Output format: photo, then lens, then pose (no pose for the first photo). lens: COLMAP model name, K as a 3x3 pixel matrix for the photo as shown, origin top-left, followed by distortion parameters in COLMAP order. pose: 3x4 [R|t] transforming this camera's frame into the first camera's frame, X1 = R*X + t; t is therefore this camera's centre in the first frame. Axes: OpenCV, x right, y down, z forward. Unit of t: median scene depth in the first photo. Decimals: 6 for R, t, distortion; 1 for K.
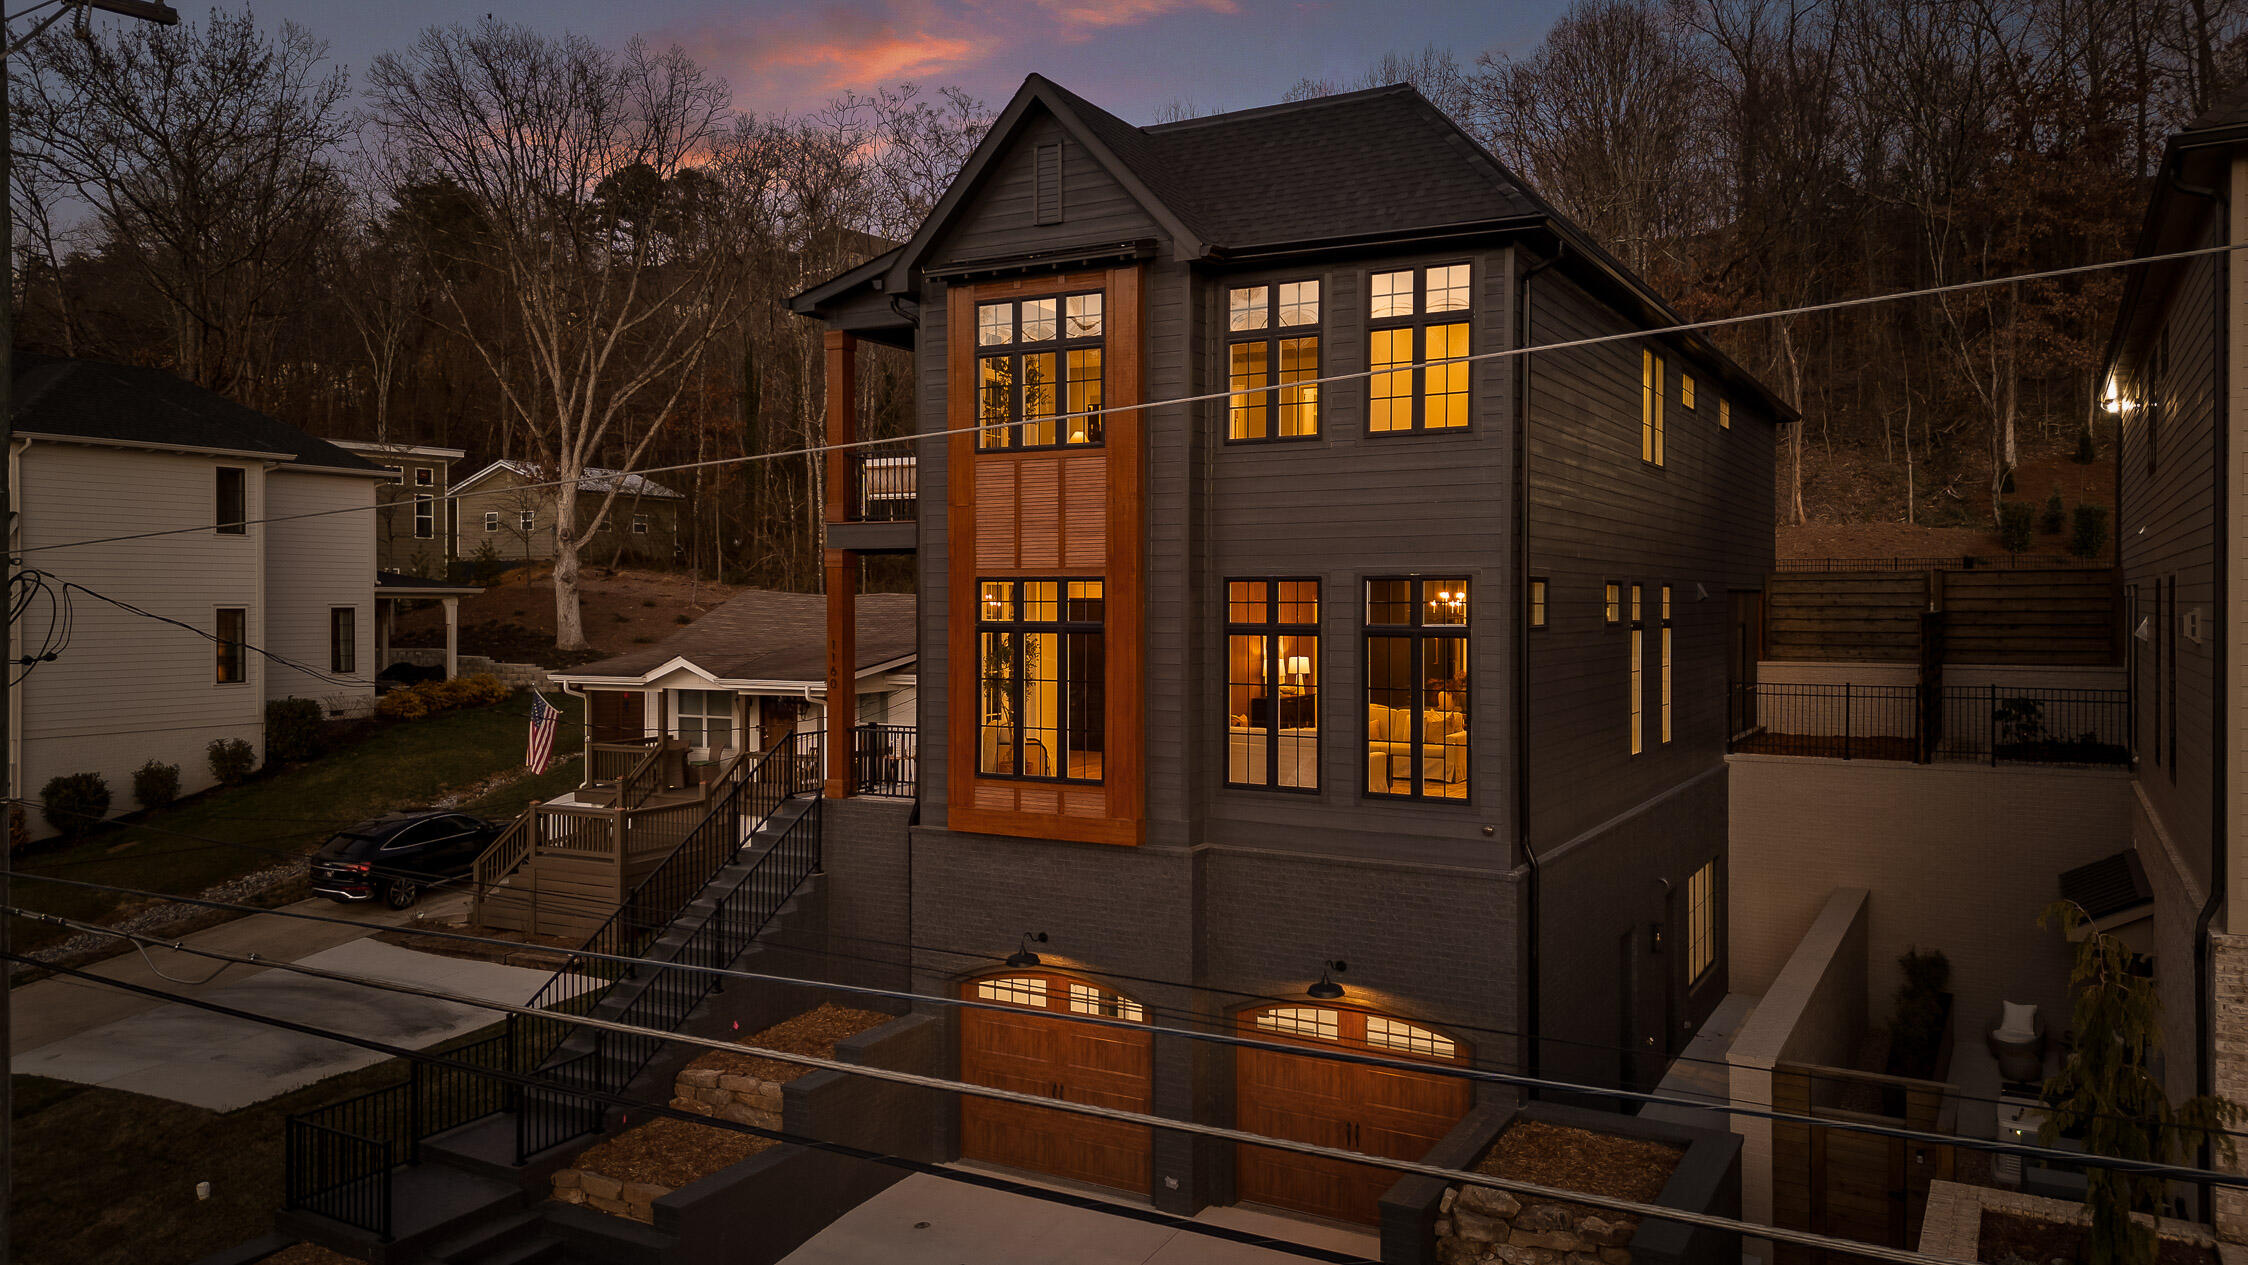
lens RADIAL K [[1579.5, 0, 1124.0], [0, 1579.5, 632.5], [0, 0, 1]] dist [0.074710, -0.077200]
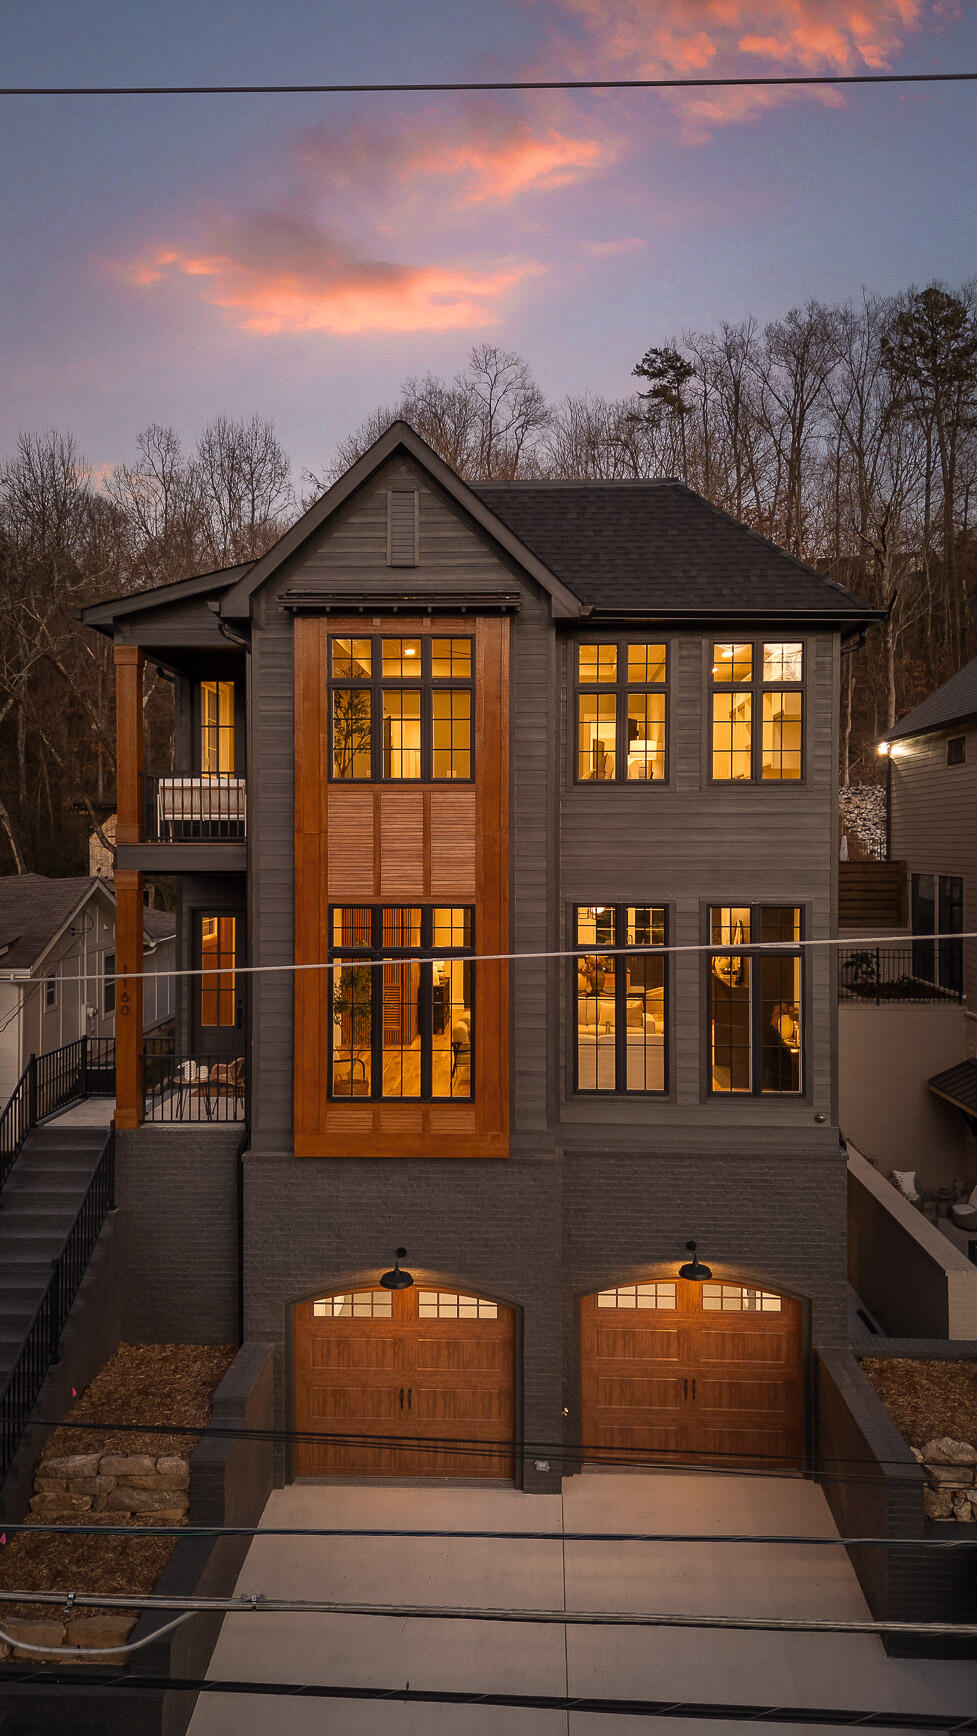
lens RADIAL K [[1239.8, 0, 488.5], [0, 1239.8, 868.0], [0, 0, 1]] dist [0.088700, -0.101825]
pose [[0.889218, -0.009024, 0.457395, -0.383301], [0.009099, 0.999957, 0.002039, -0.061653], [-0.457394, 0.002349, 0.889261, 0.253138]]
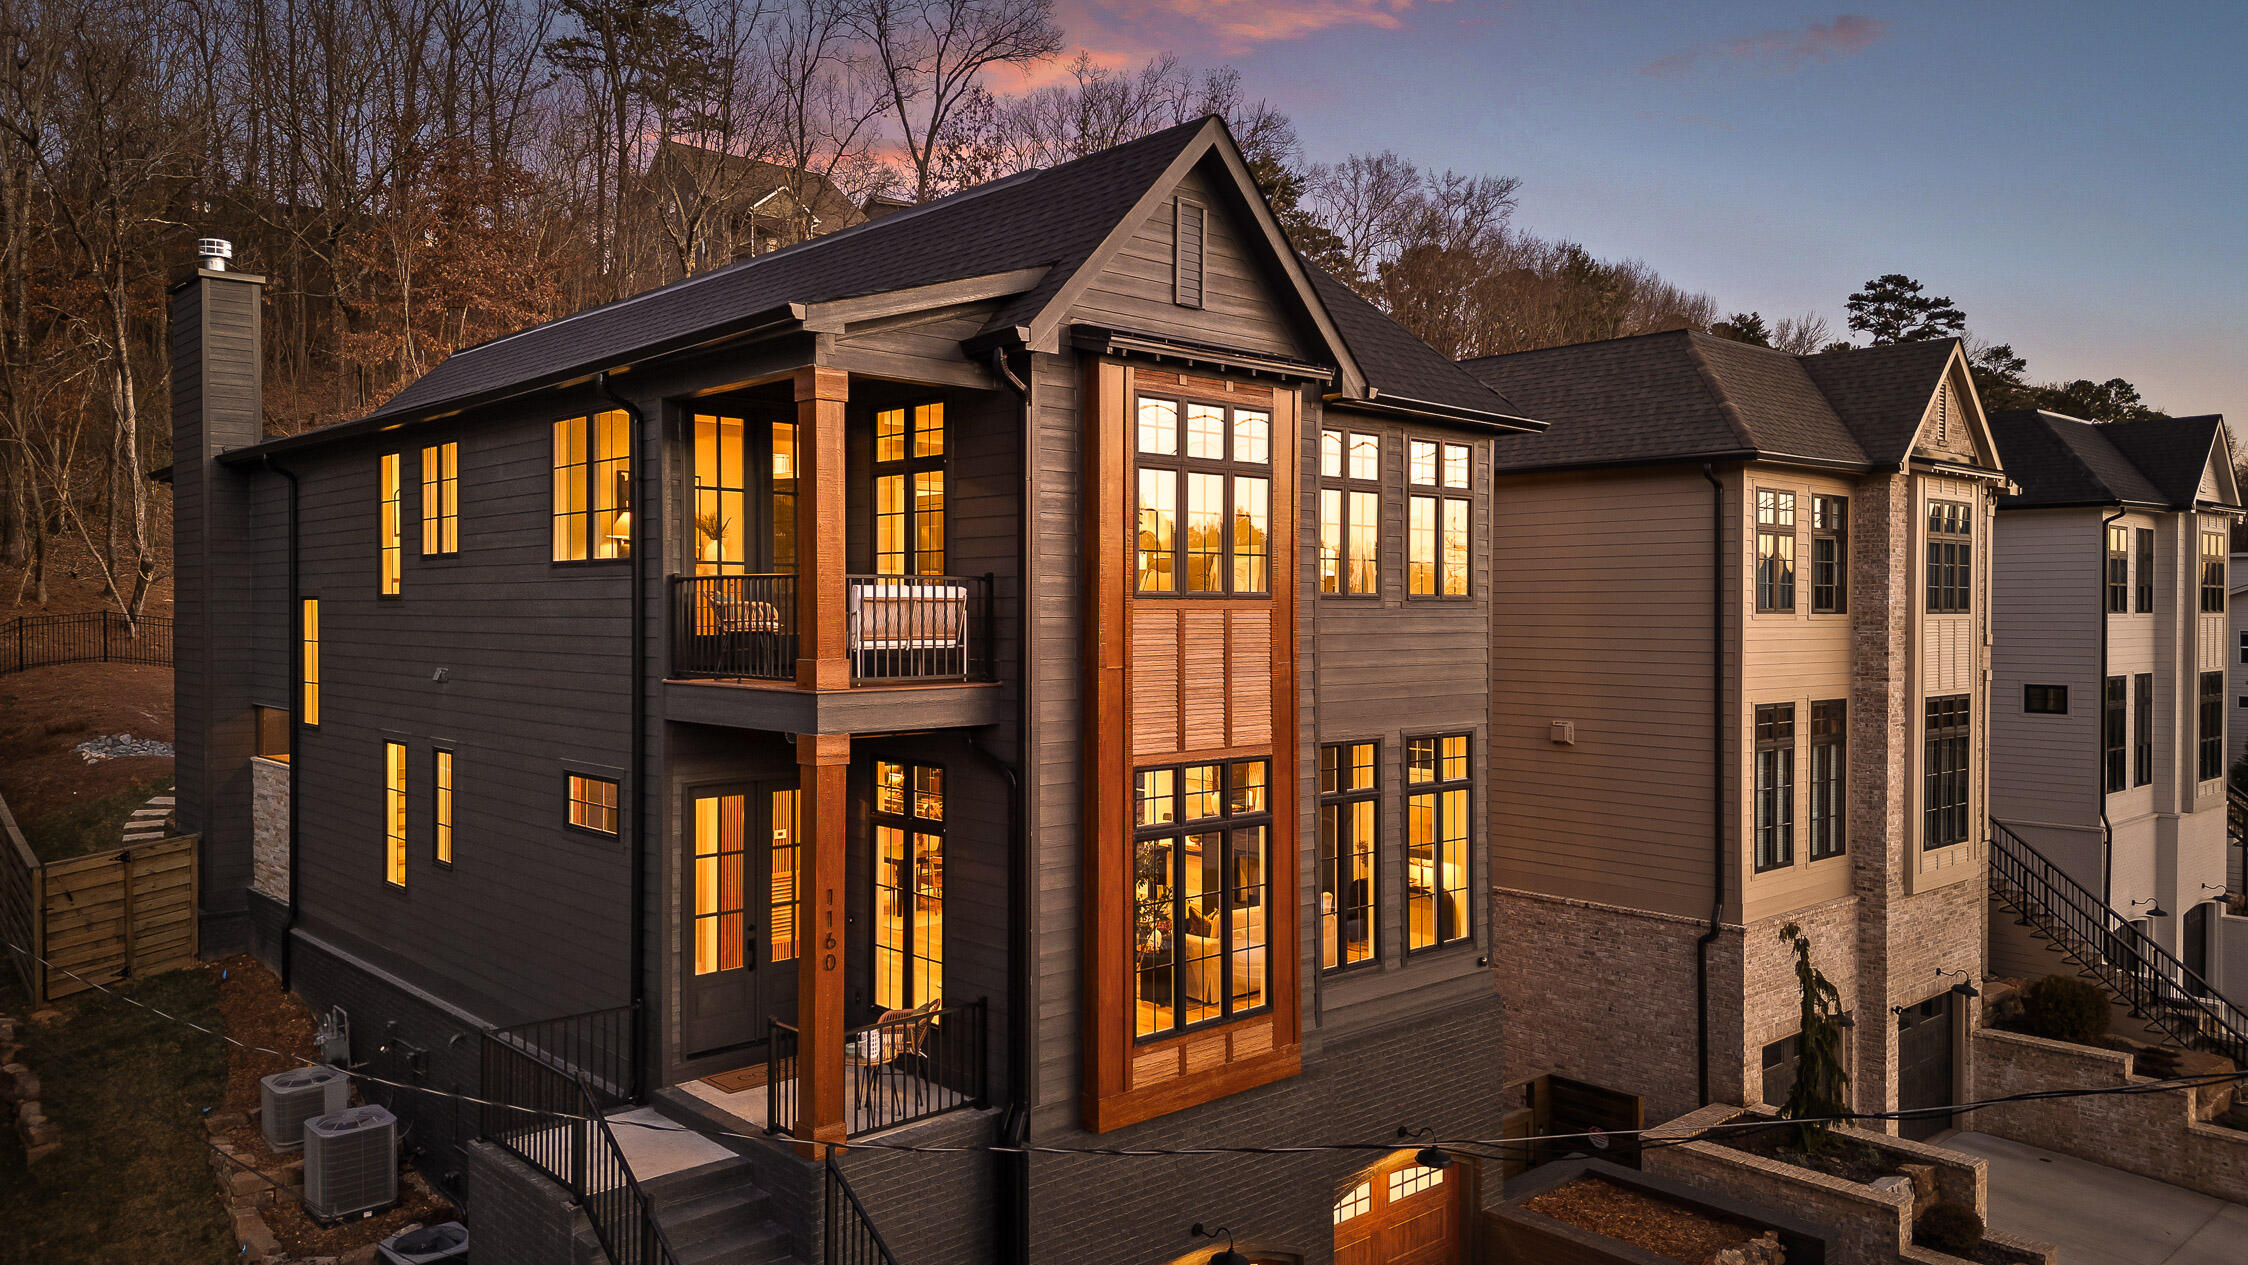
lens RADIAL K [[1579.5, 0, 1124.0], [0, 1579.5, 632.5], [0, 0, 1]] dist [0.074710, -0.077200]
pose [[0.305425, -0.013272, 0.952124, -0.818519], [0.019650, 0.999778, 0.007633, -0.107200], [-0.952013, 0.016378, 0.305618, 0.816317]]
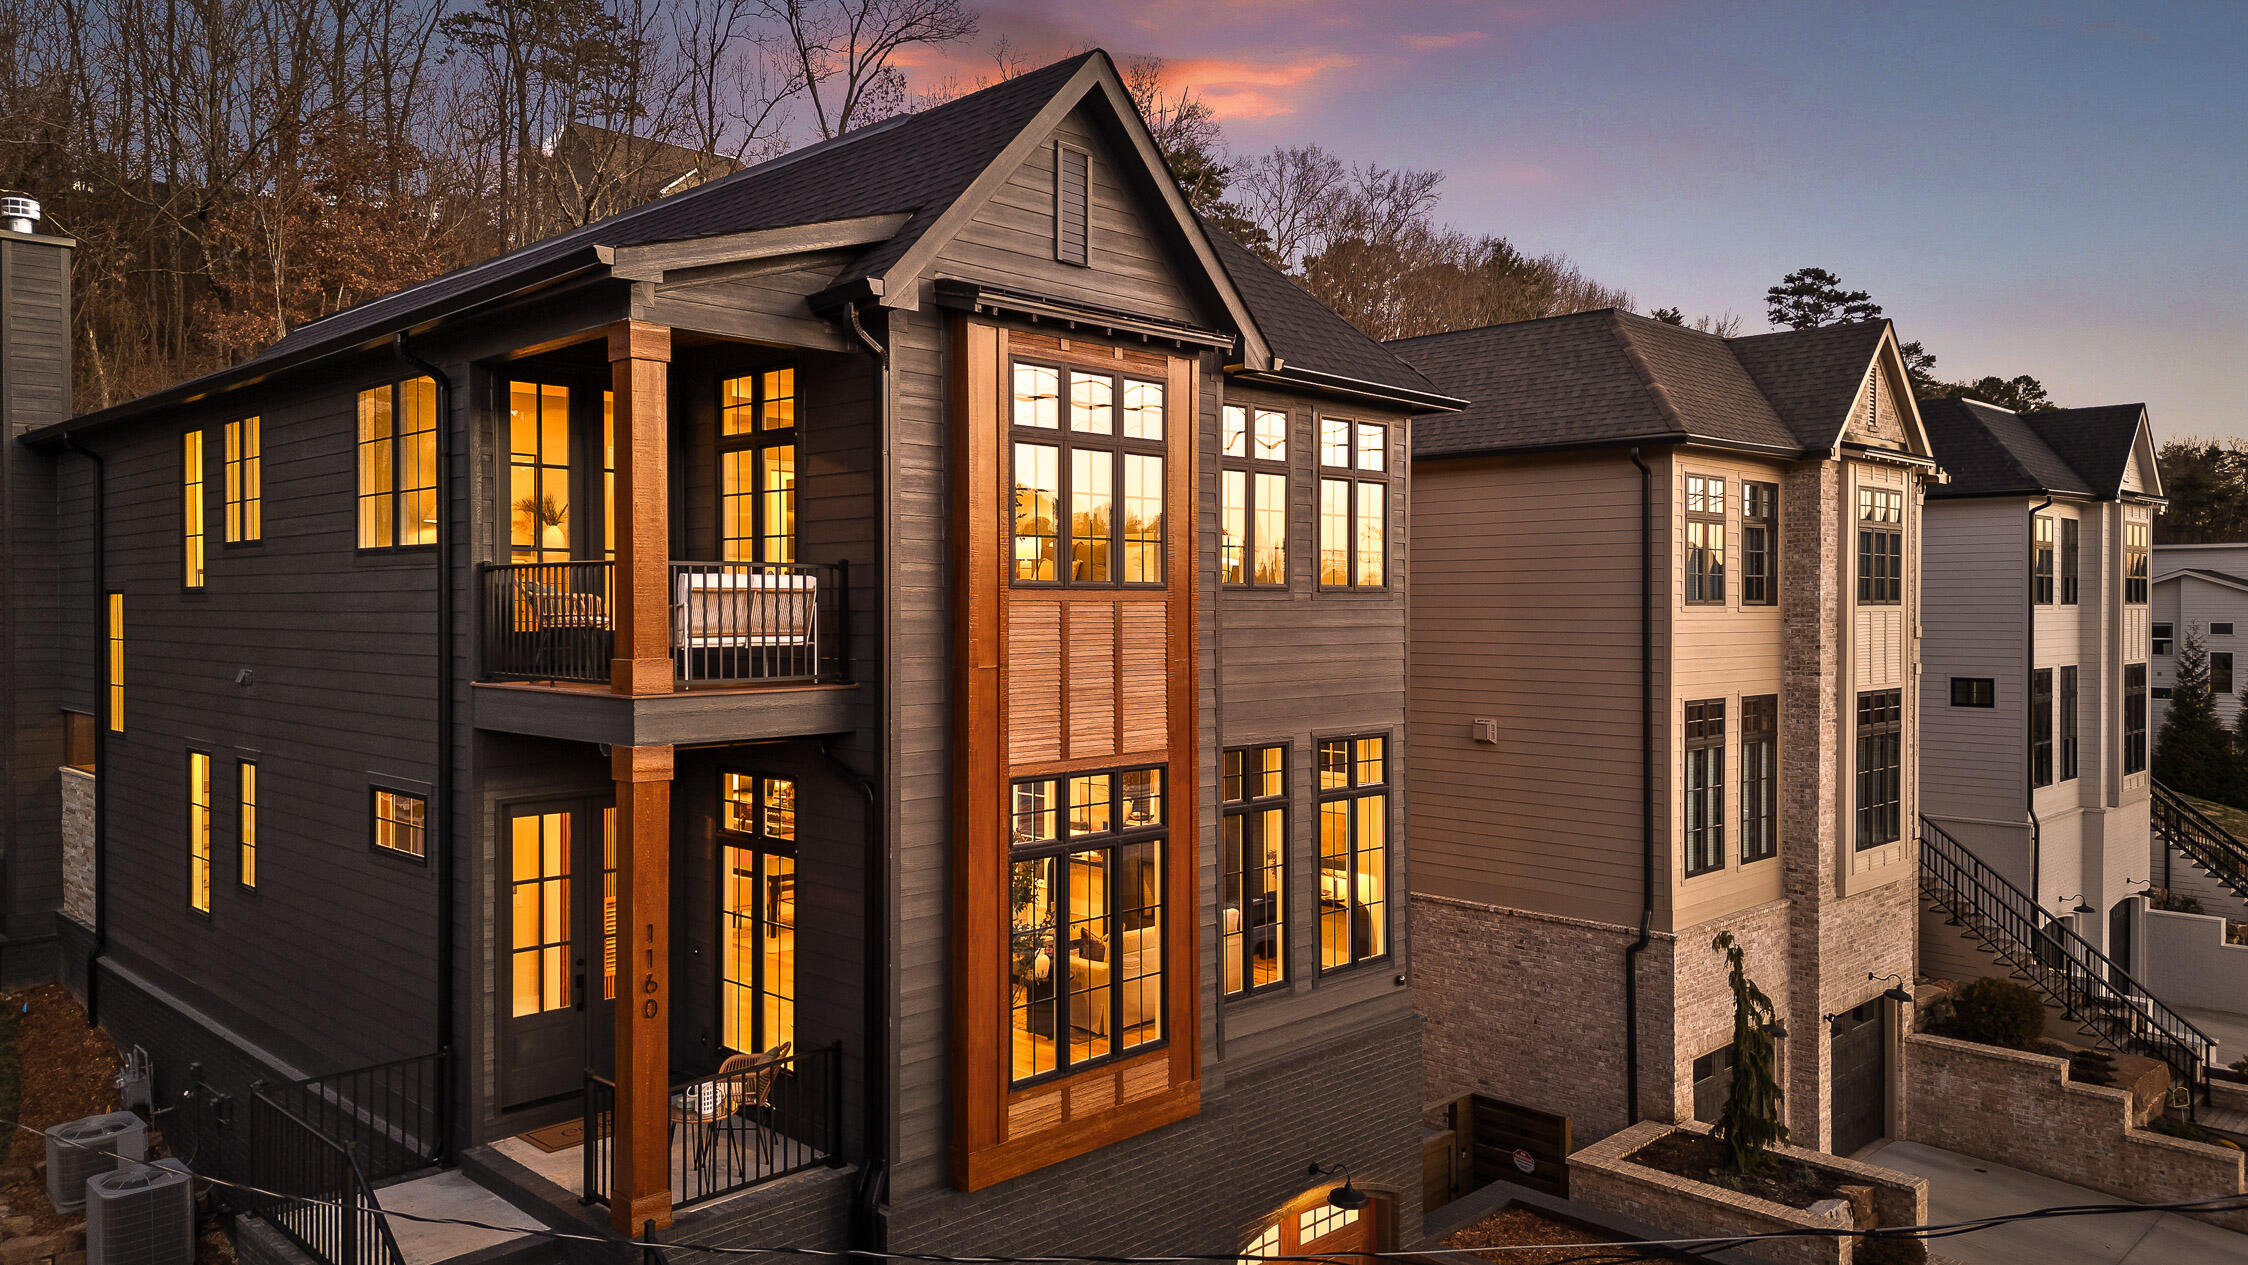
lens RADIAL K [[1578.3, 0, 1124.0], [0, 1578.3, 632.5], [0, 0, 1]] dist [0.089783, -0.100268]
pose [[0.262767, -0.017129, 0.964707, -0.734822], [0.022354, 0.999682, 0.011661, -0.105791], [-0.964600, 0.018501, 0.263067, 0.818289]]
